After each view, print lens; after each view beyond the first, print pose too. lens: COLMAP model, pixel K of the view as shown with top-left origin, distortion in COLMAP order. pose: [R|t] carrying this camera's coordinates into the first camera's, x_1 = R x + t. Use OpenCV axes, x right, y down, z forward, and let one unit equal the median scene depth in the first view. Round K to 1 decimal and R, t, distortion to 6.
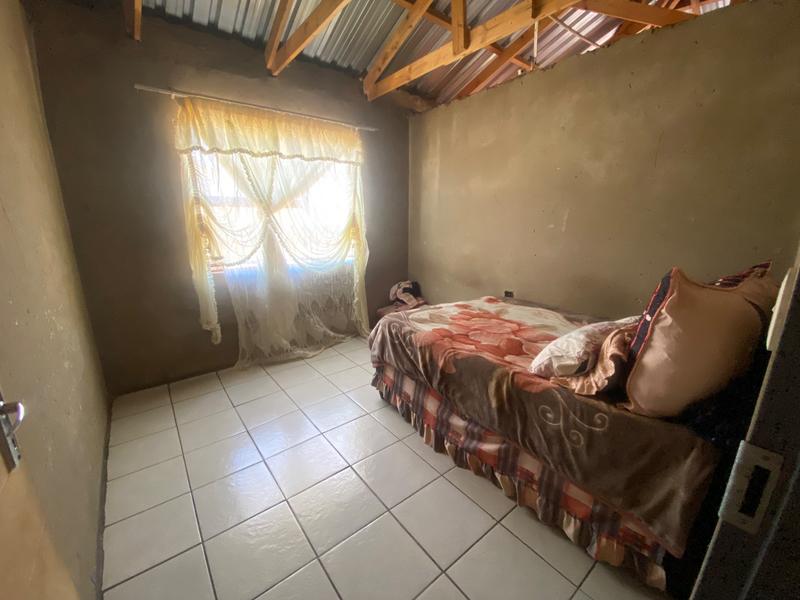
lens RADIAL K [[325.7, 0, 402.1], [0, 325.7, 304.4], [0, 0, 1]] dist [-0.018336, -0.002697]
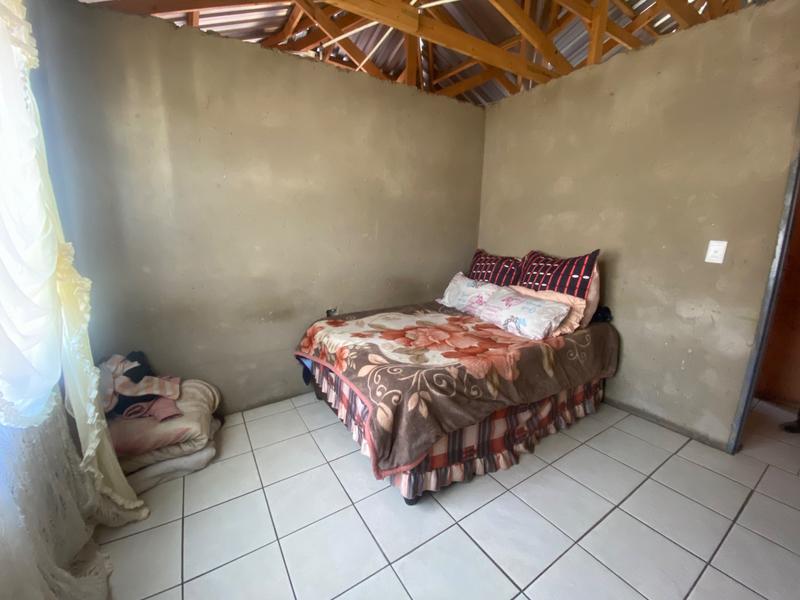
lens RADIAL K [[325.7, 0, 399.3], [0, 325.7, 300.4], [0, 0, 1]] dist [-0.018336, -0.002697]
pose [[0.126483, -0.209875, 0.969513, -0.616311], [0.257522, 0.950800, 0.172227, -0.210988], [-0.957959, 0.227887, 0.174307, 0.857302]]
